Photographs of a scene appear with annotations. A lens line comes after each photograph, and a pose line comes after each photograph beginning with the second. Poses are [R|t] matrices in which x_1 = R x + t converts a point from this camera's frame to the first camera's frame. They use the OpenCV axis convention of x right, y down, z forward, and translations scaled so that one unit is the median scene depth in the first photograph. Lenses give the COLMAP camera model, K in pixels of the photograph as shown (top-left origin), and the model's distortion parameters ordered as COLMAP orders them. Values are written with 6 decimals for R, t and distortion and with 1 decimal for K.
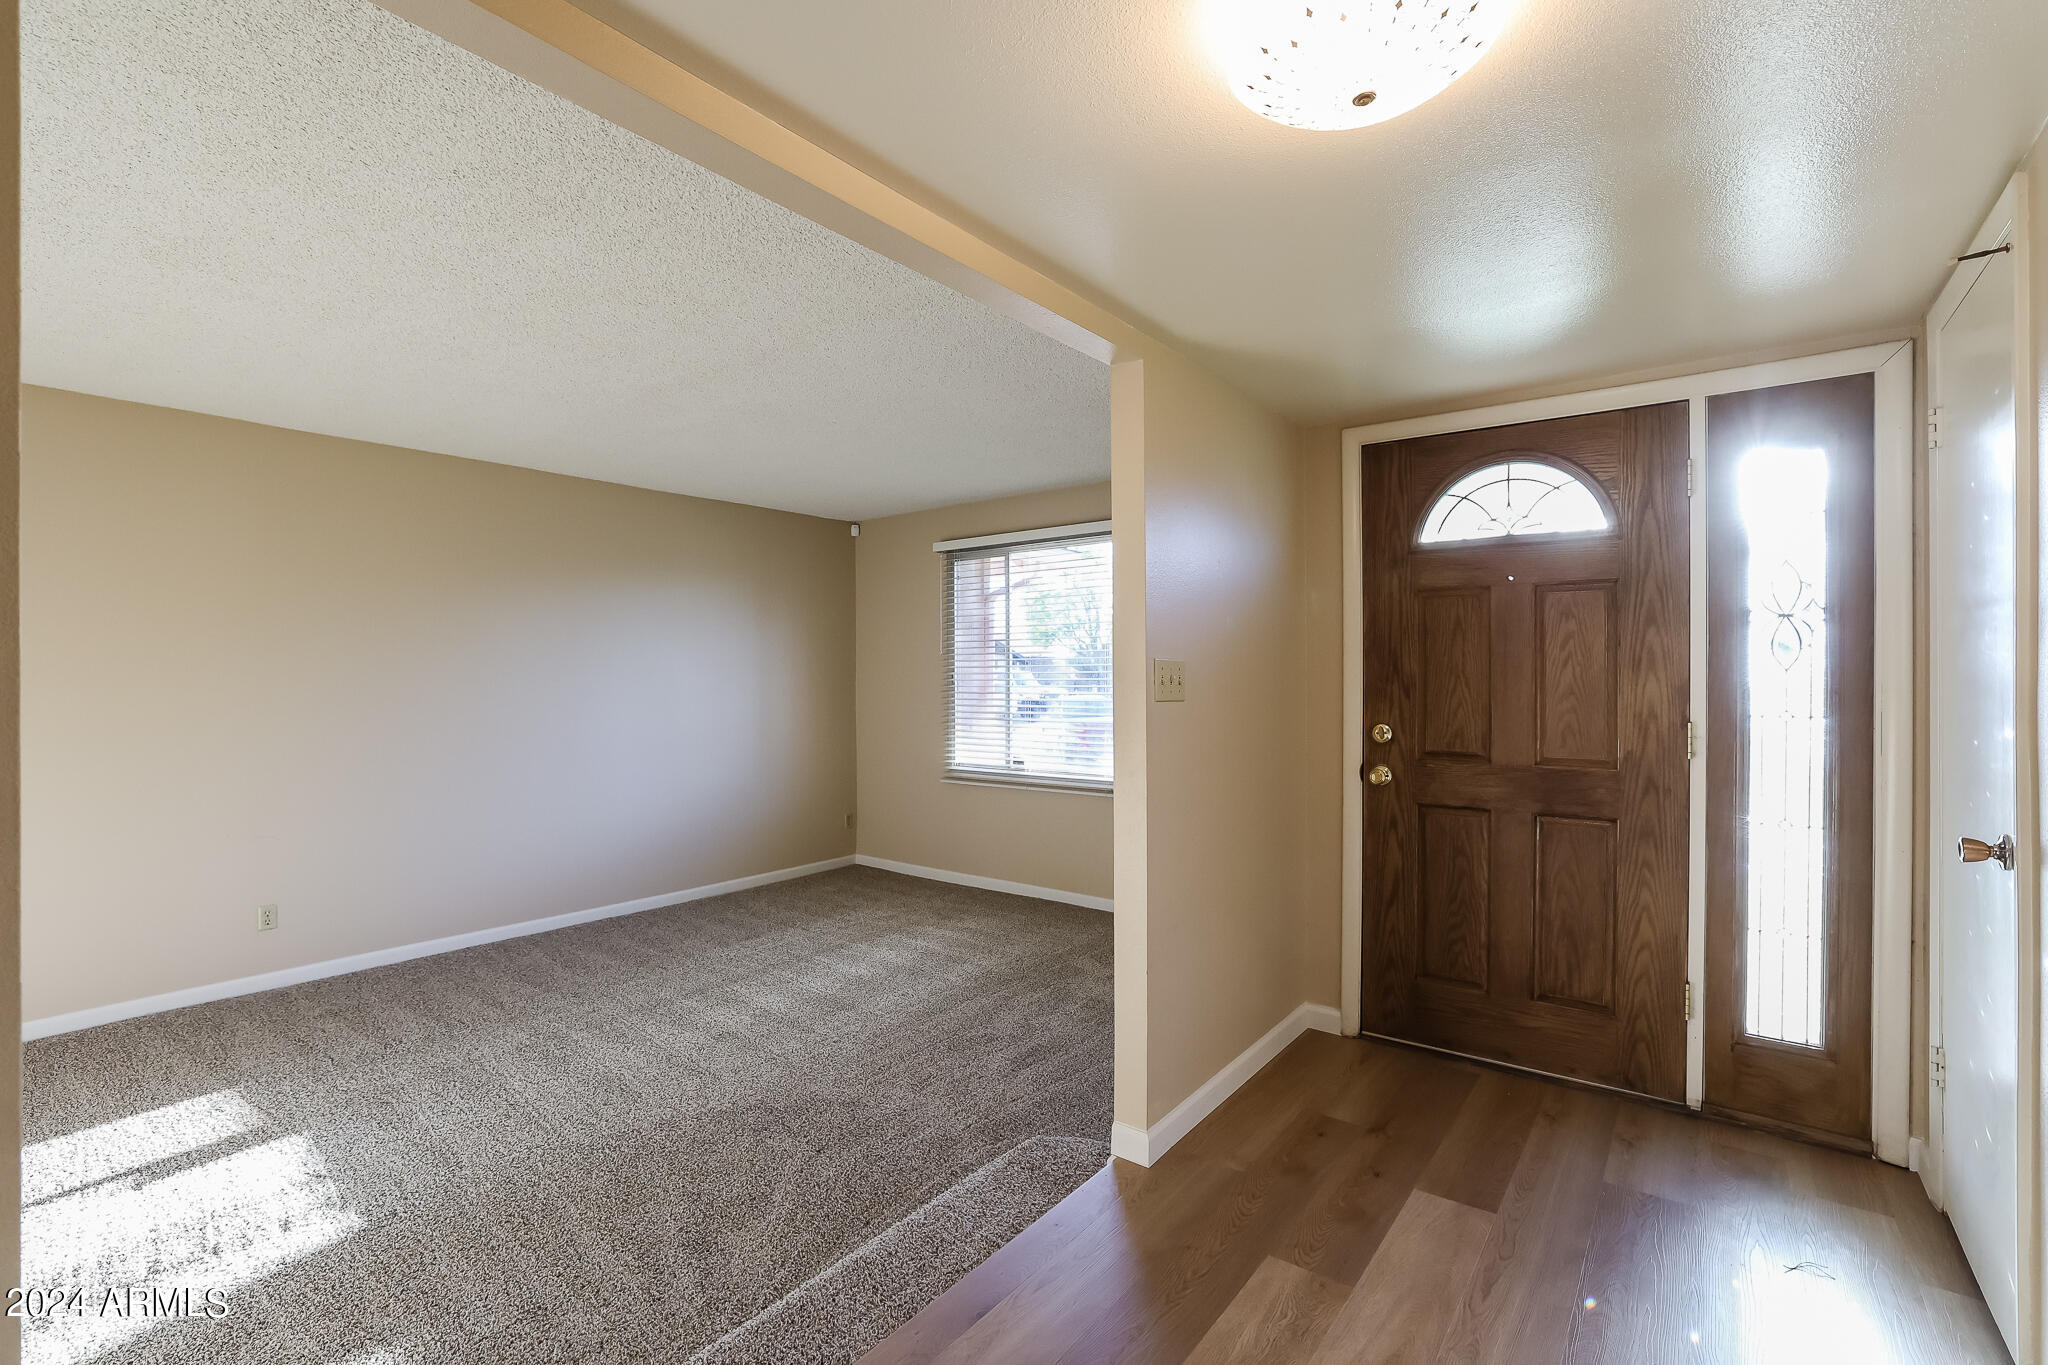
lens RADIAL K [[900.6, 0, 1025.9], [0, 900.6, 682.9], [0, 0, 1]] dist [-0.041875, 0.009997]
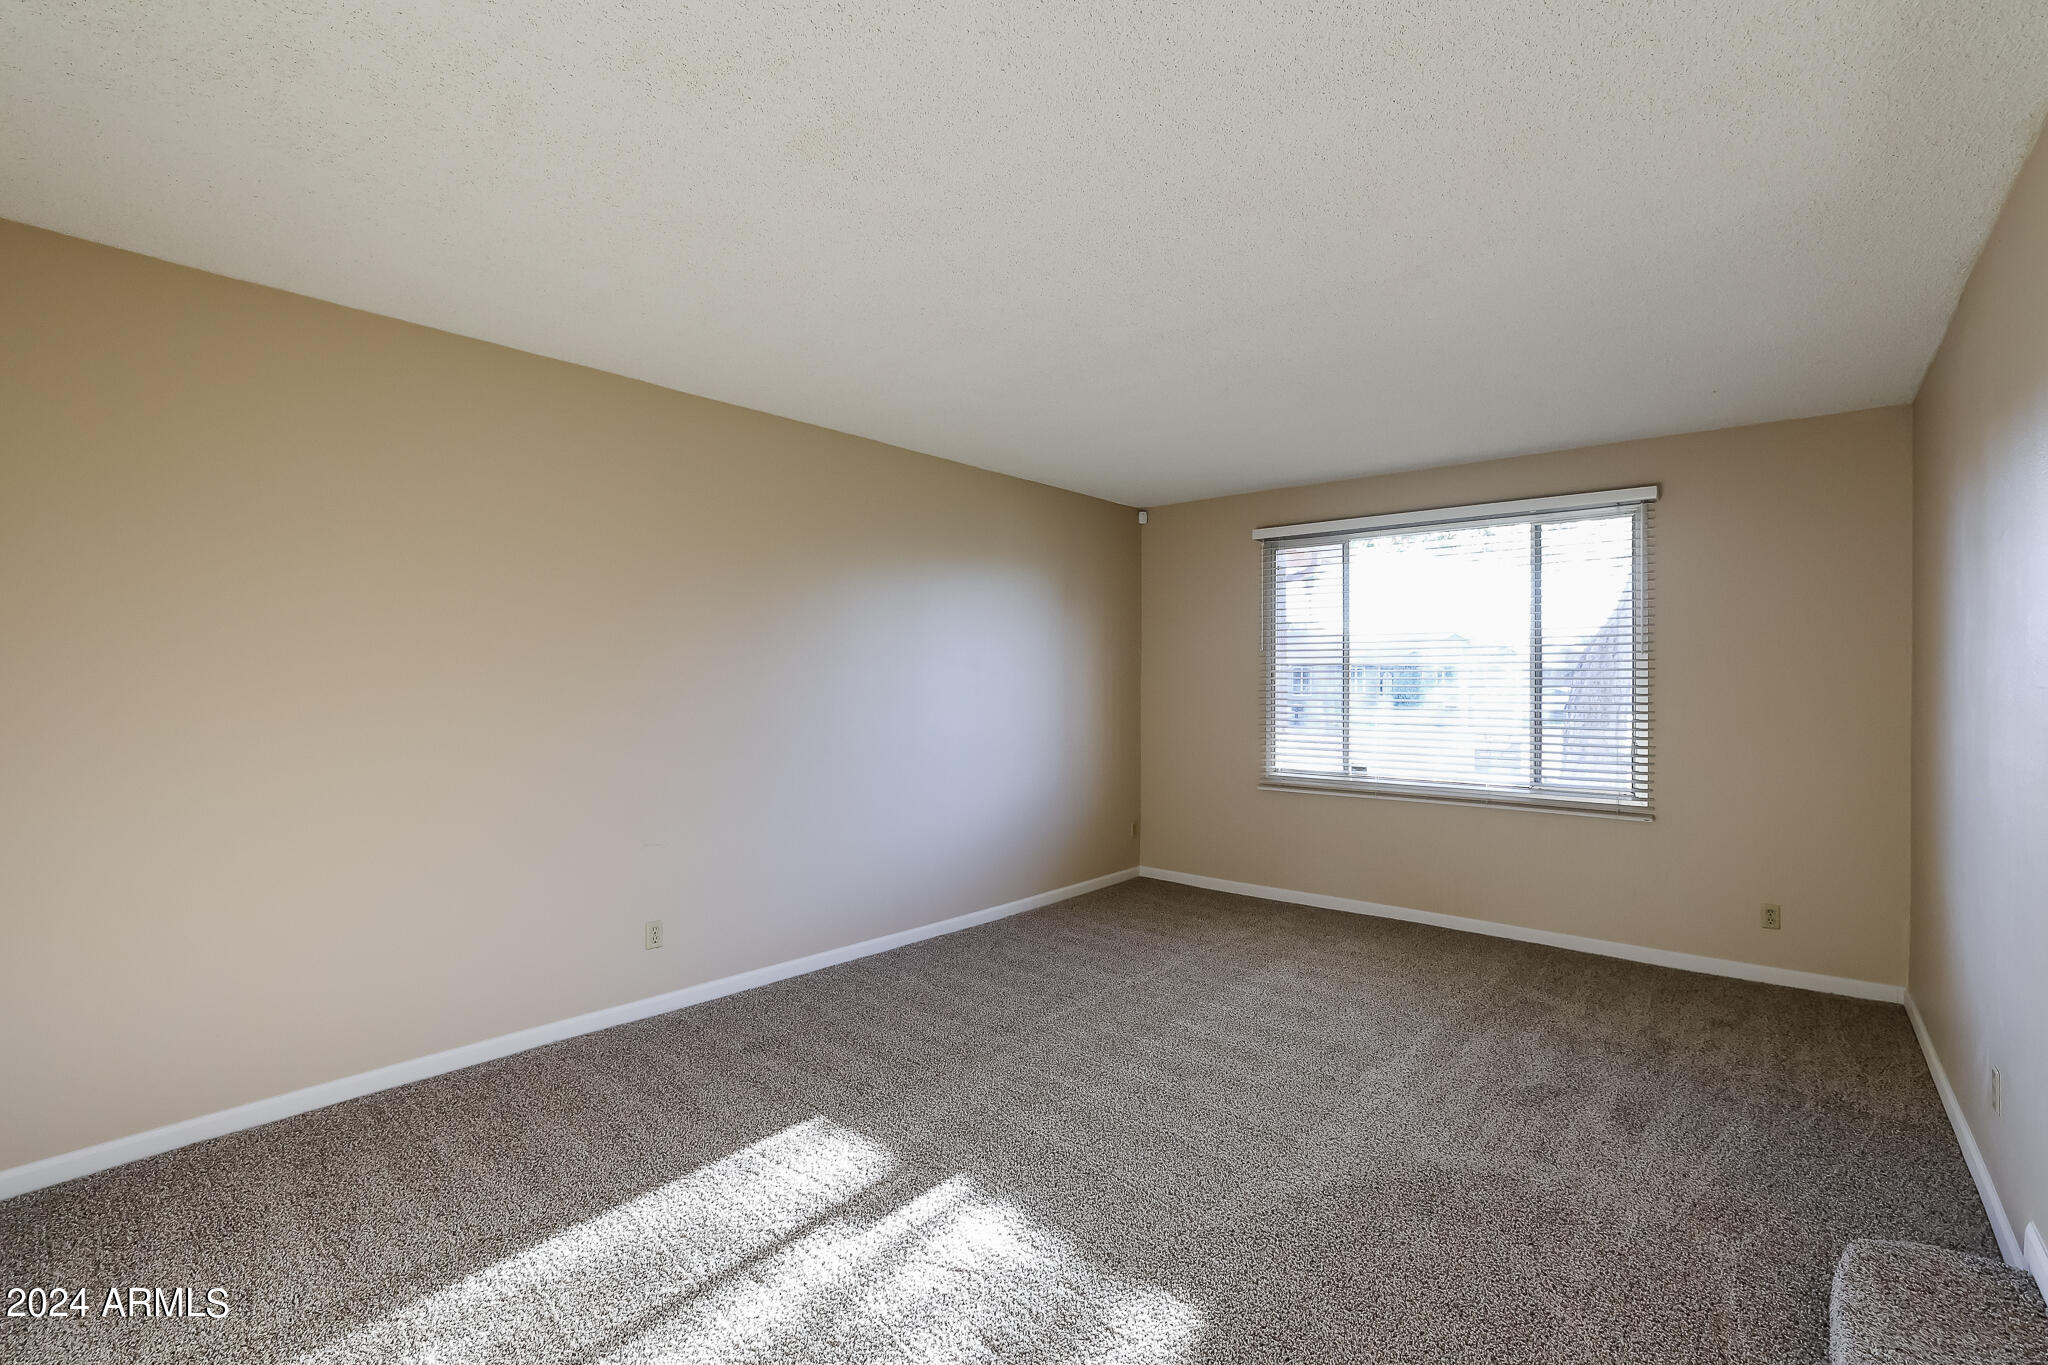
lens RADIAL K [[900.6, 0, 1030.1], [0, 900.6, 676.9], [0, 0, 1]] dist [-0.041875, 0.009997]
pose [[0.998642, 0.008014, -0.051483, -0.301783], [-0.008678, 0.999882, -0.012696, 0.009406], [0.051376, 0.013125, 0.998593, 0.075804]]
